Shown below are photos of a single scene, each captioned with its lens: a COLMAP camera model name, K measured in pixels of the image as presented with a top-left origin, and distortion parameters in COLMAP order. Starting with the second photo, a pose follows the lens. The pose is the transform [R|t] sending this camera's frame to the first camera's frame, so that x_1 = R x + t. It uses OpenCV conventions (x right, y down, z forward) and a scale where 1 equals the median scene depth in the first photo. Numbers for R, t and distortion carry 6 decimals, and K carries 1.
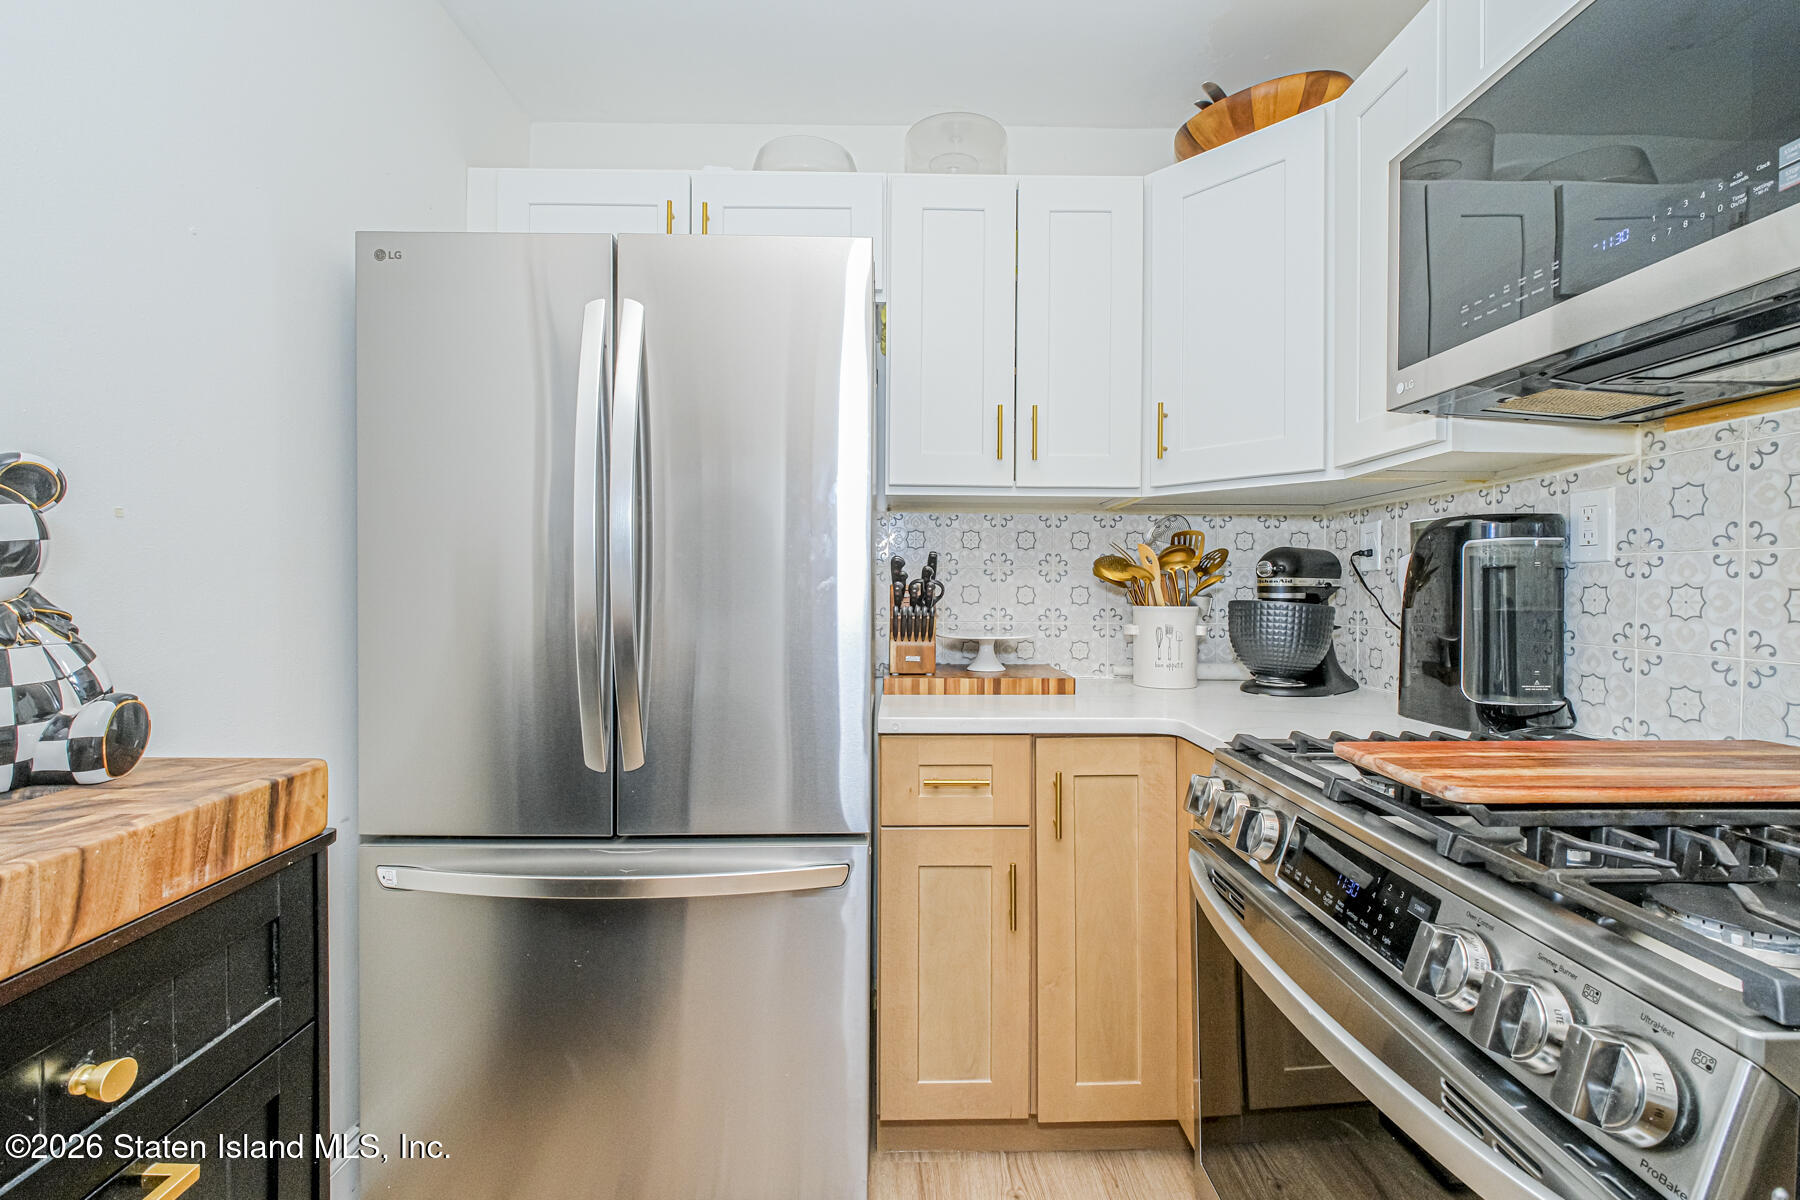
lens RADIAL K [[779.5, 0, 898.2], [0, 779.5, 591.5], [0, 0, 1]] dist [-0.000471, 0.000185]
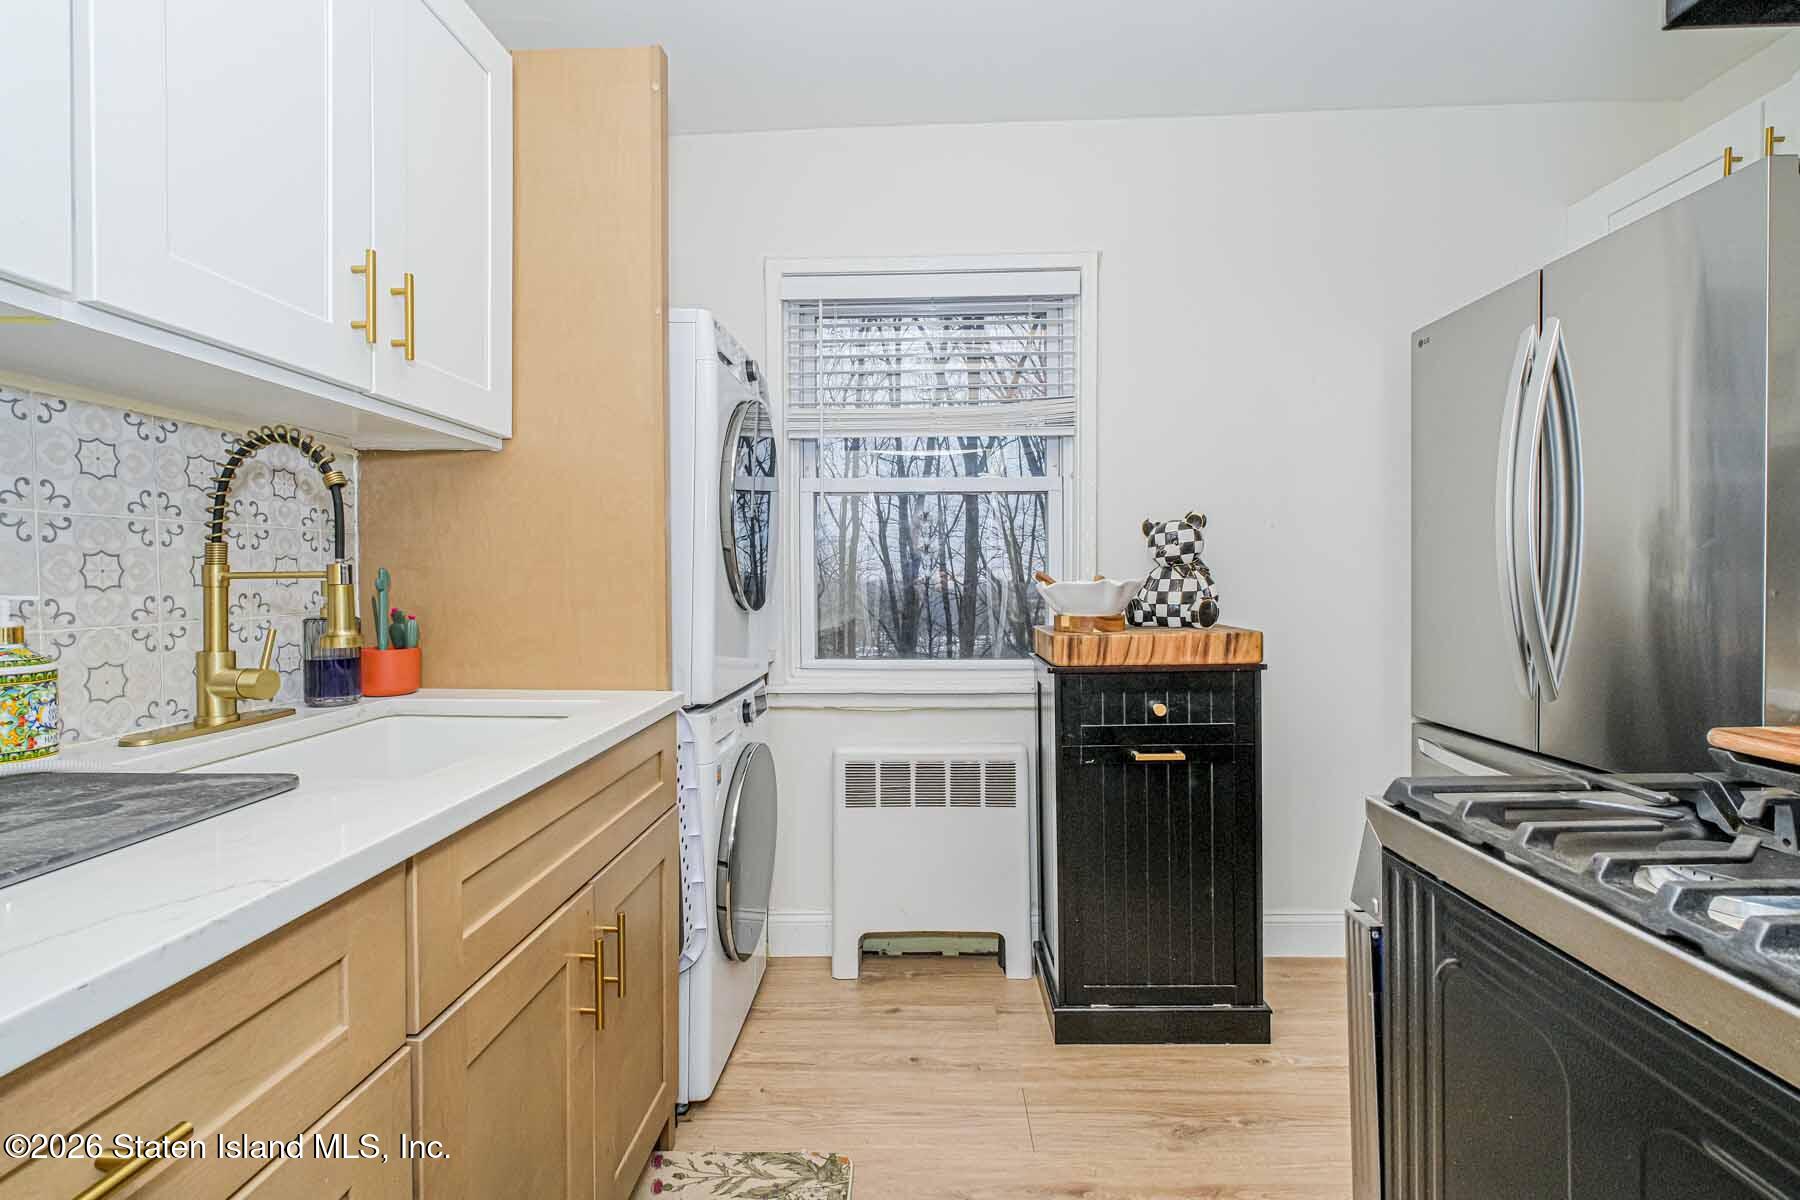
lens RADIAL K [[779.5, 0, 898.2], [0, 779.5, 591.5], [0, 0, 1]] dist [-0.000471, 0.000185]
pose [[-0.047838, 0.019128, -0.998672, 1.853738], [0.001693, 0.999817, 0.019069, 0.062103], [0.998854, -0.000779, -0.047862, 0.062636]]
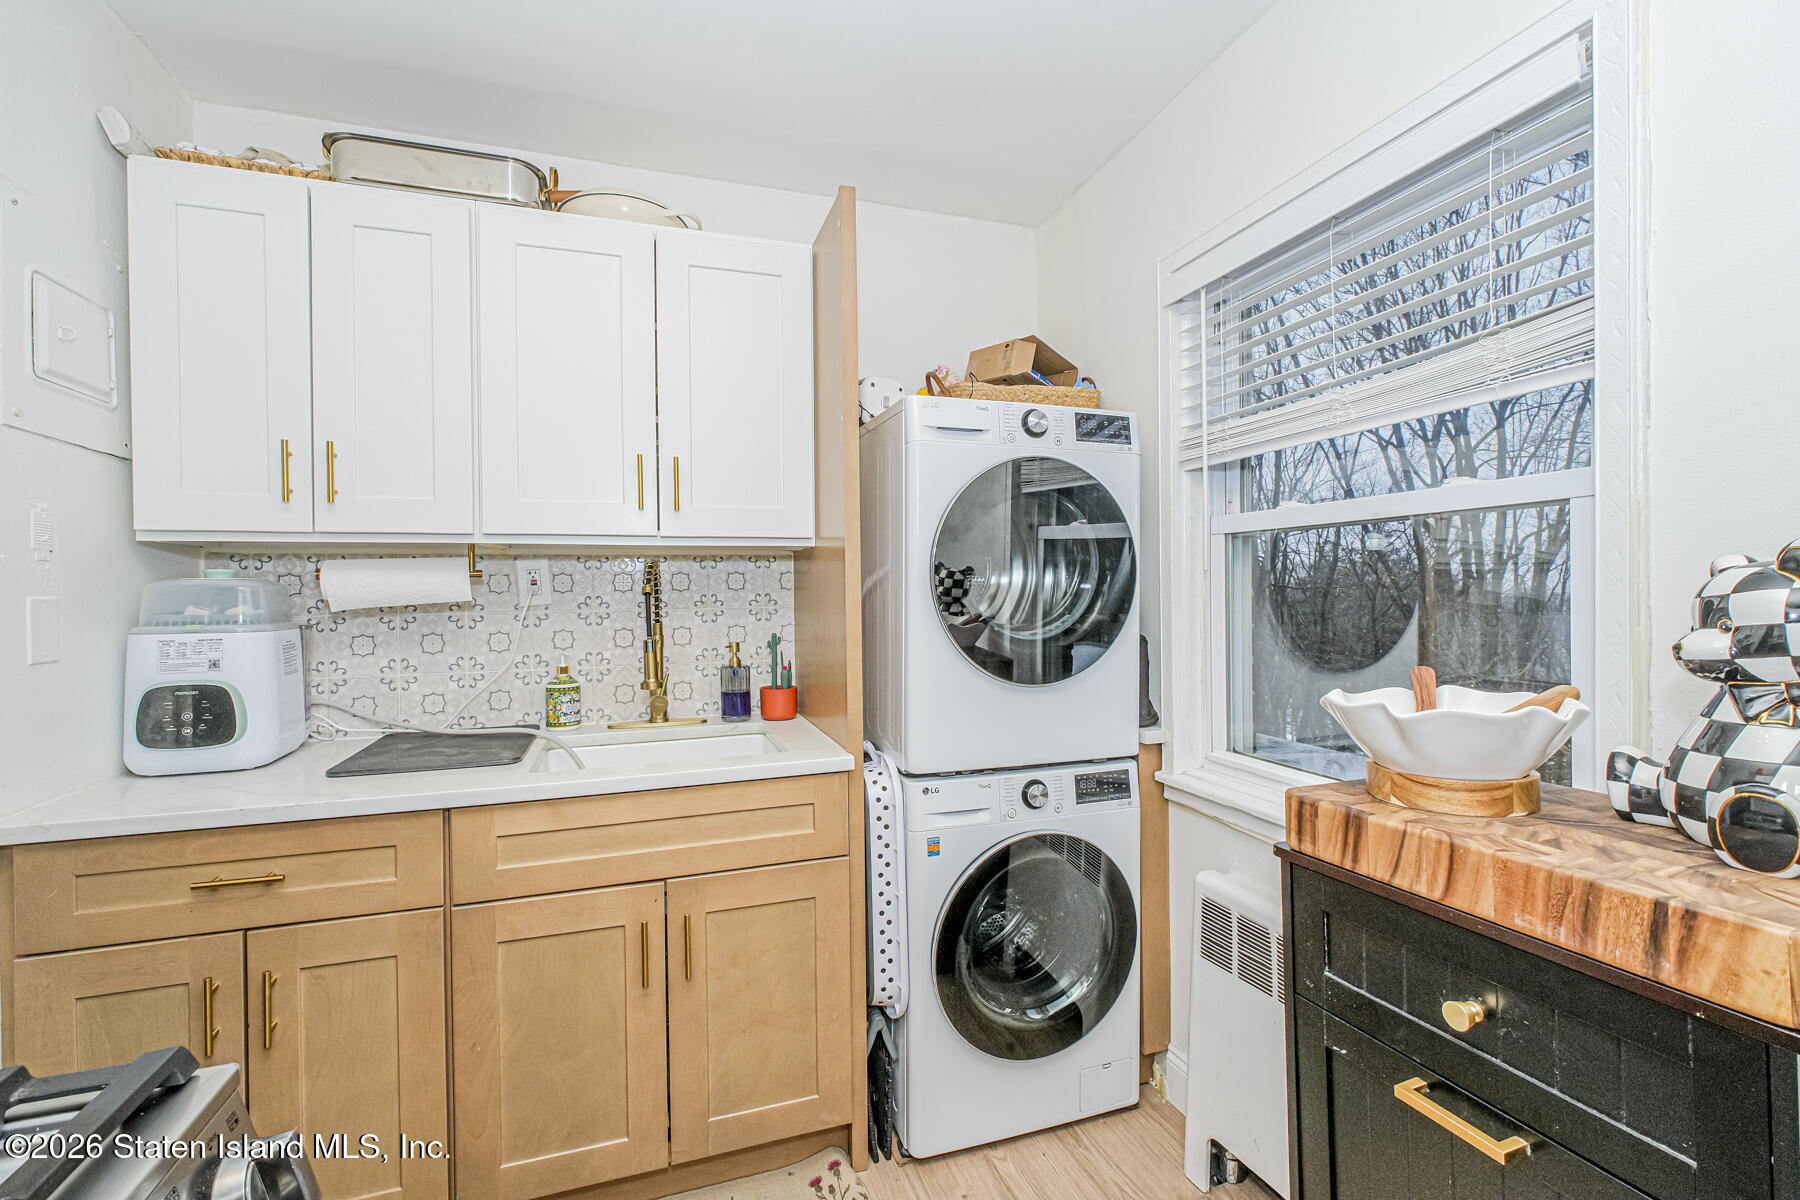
lens RADIAL K [[779.5, 0, 898.2], [0, 779.5, 591.5], [0, 0, 1]] dist [-0.000471, 0.000185]
pose [[-0.951154, 0.011973, -0.308483, 0.320145], [0.011759, 0.999928, 0.002553, -0.129541], [0.308492, -0.001199, -0.951226, 1.676356]]
